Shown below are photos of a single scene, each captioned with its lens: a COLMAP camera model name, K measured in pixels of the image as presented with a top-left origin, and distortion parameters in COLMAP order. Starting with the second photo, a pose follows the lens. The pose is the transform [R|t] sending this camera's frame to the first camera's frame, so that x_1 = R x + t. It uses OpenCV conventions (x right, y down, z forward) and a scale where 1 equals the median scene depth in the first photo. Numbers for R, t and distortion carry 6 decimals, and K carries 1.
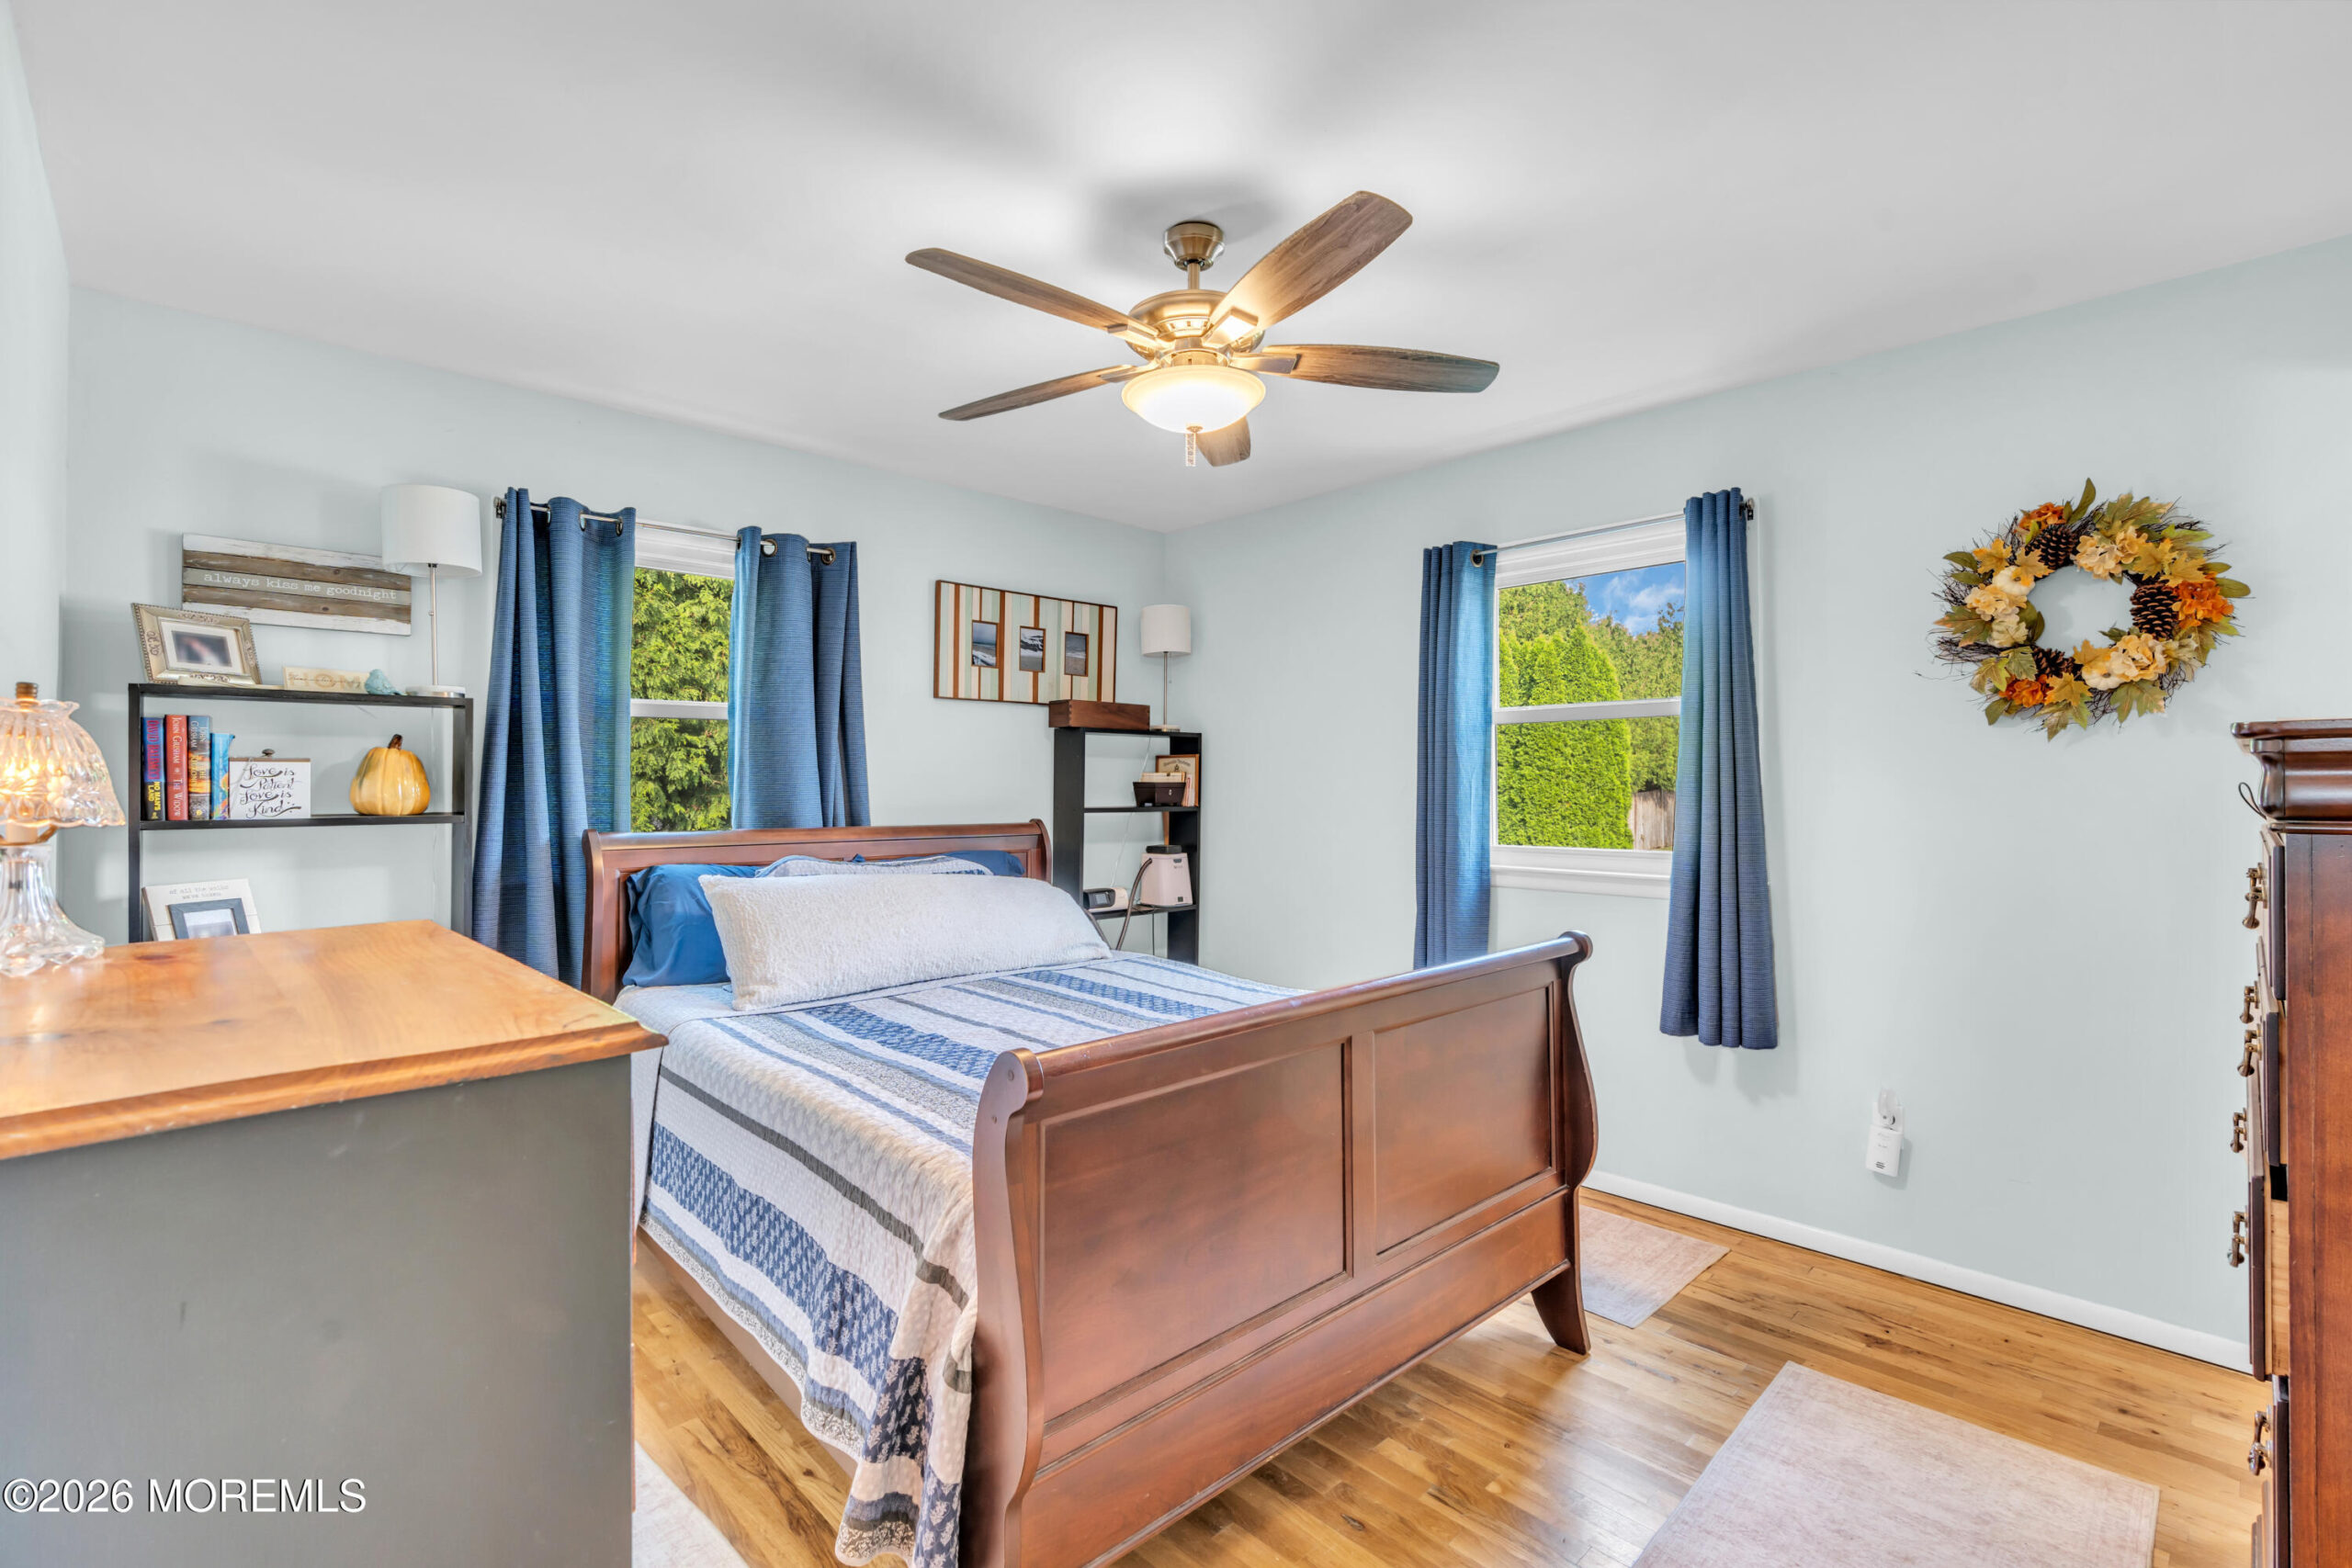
lens RADIAL K [[1057.9, 0, 1174.6], [0, 1057.9, 780.7], [0, 0, 1]] dist [-0.006756, 0.002747]
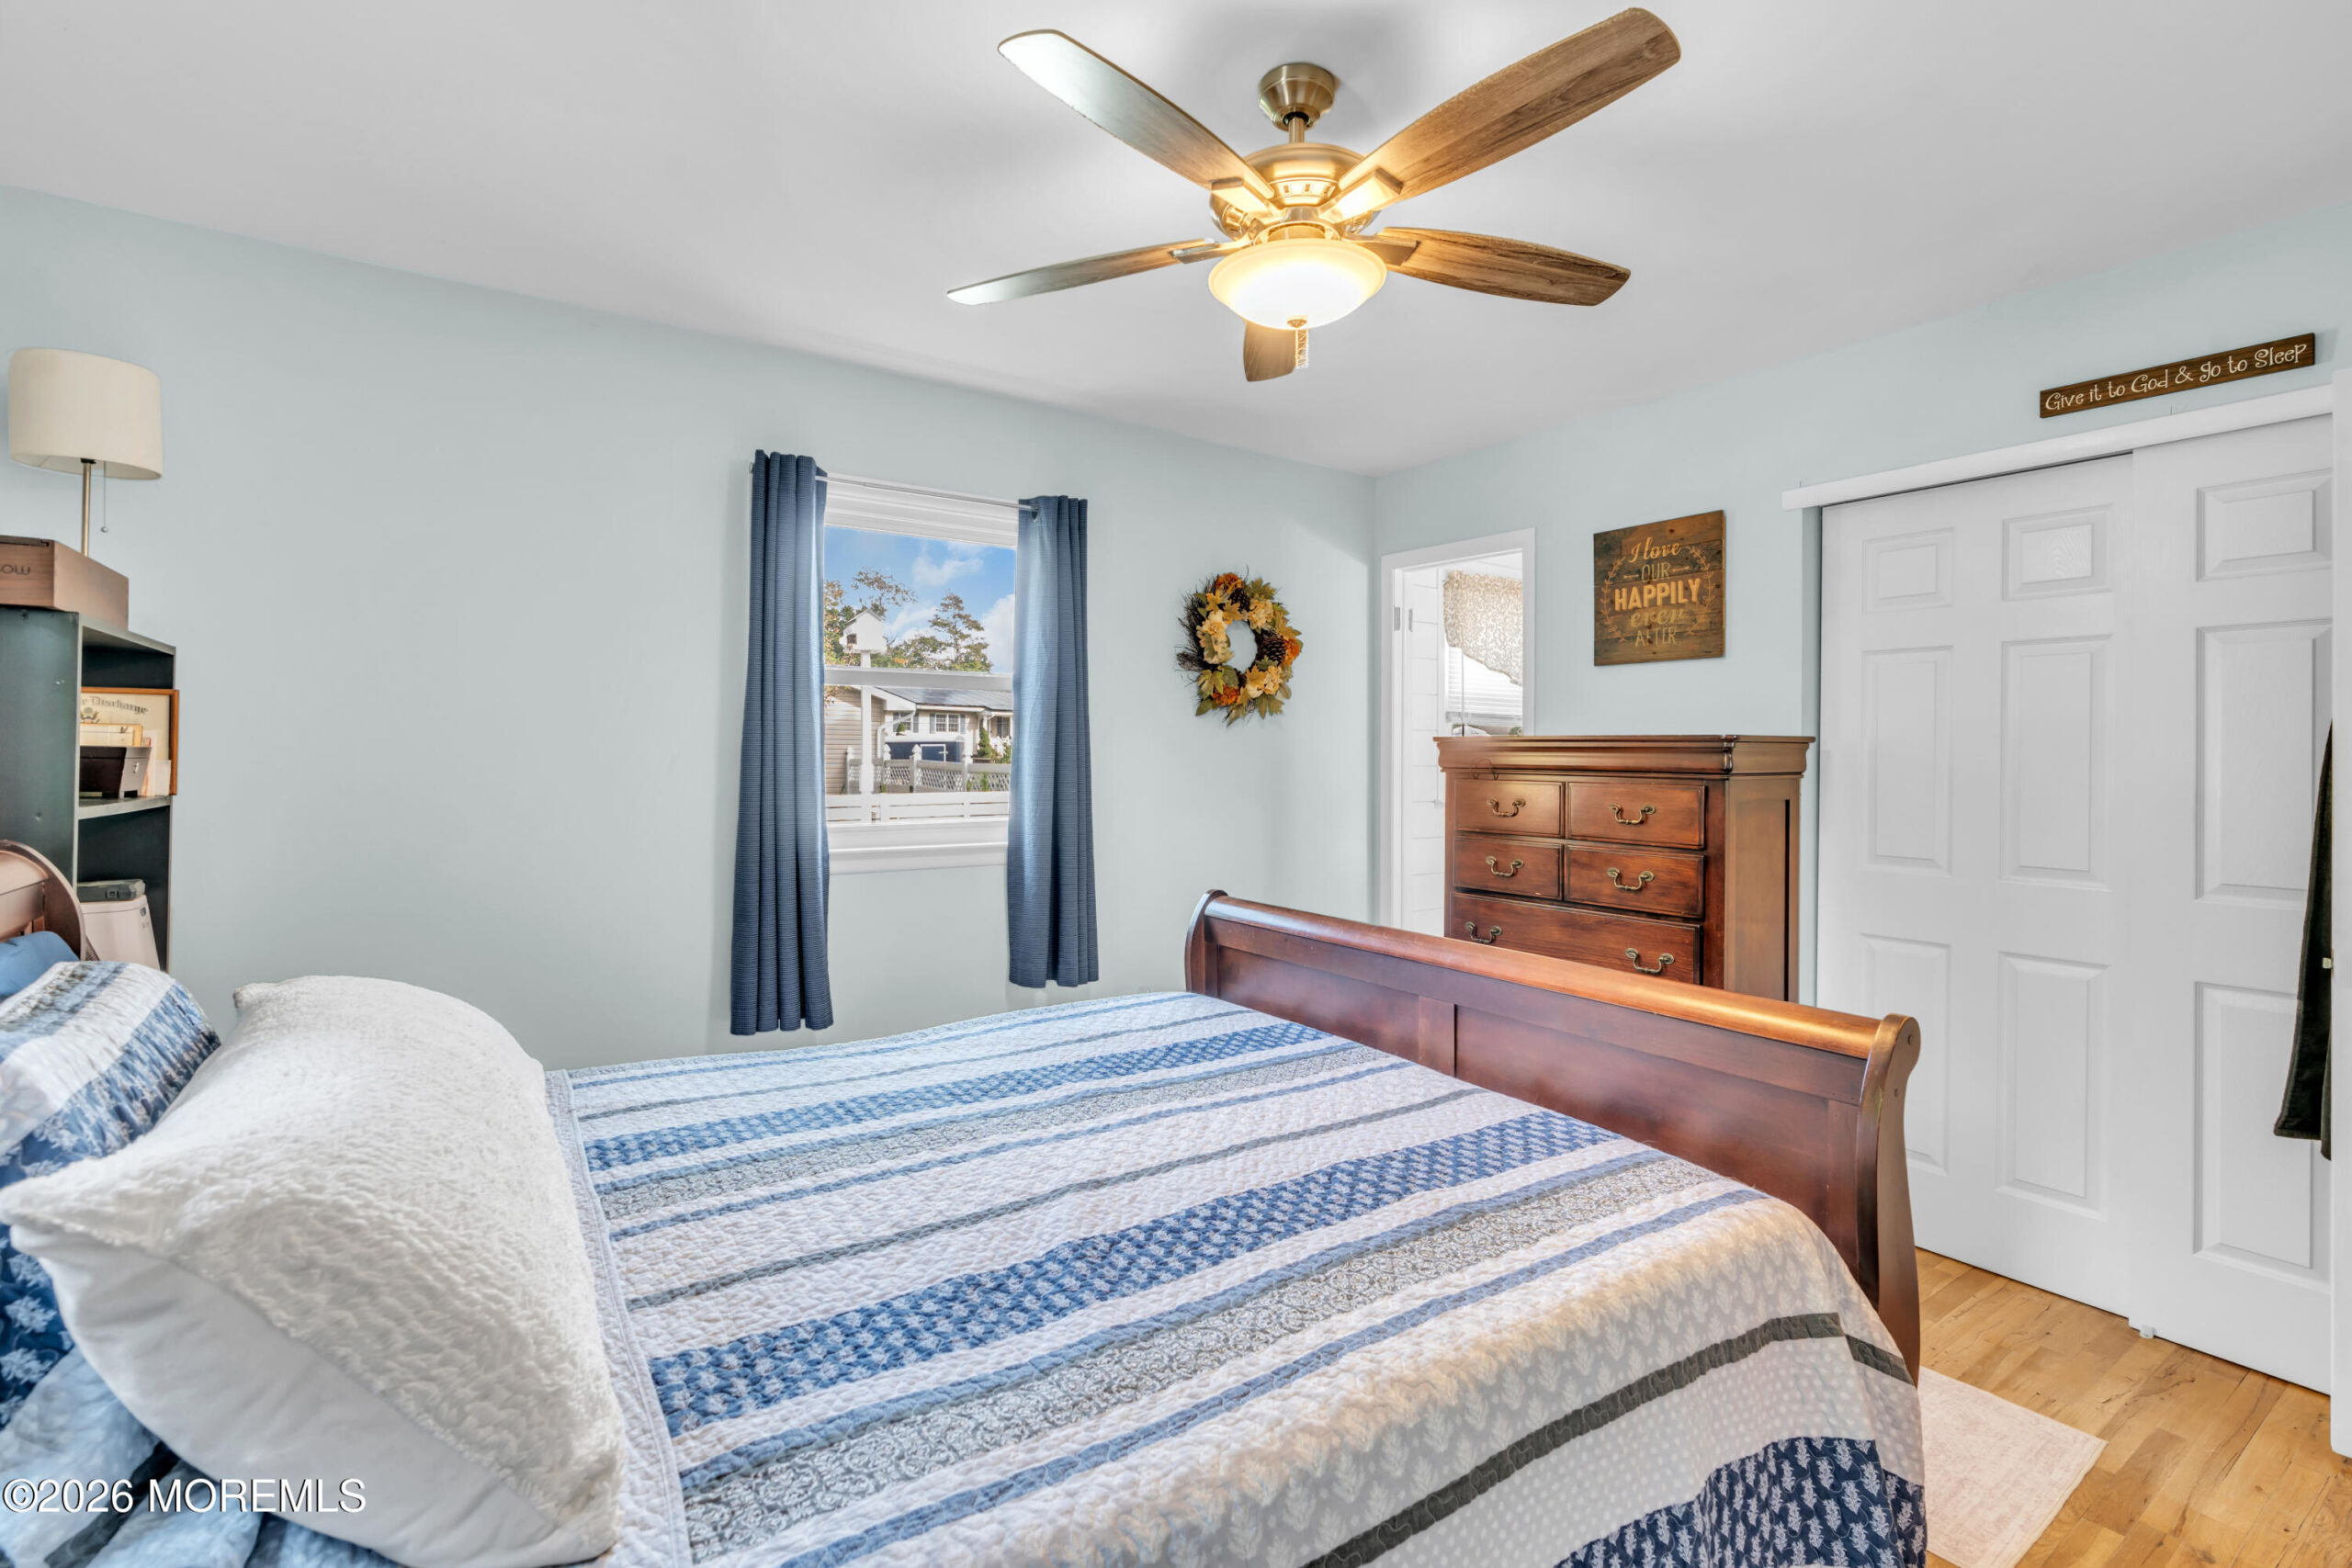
lens RADIAL K [[1057.9, 0, 1165.2], [0, 1057.9, 753.6], [0, 0, 1]] dist [-0.006756, 0.002747]
pose [[0.154288, 0.001724, 0.988024, -0.691639], [-0.009006, 0.999959, -0.000338, 0.001217], [-0.987985, -0.008846, 0.154297, 0.834352]]
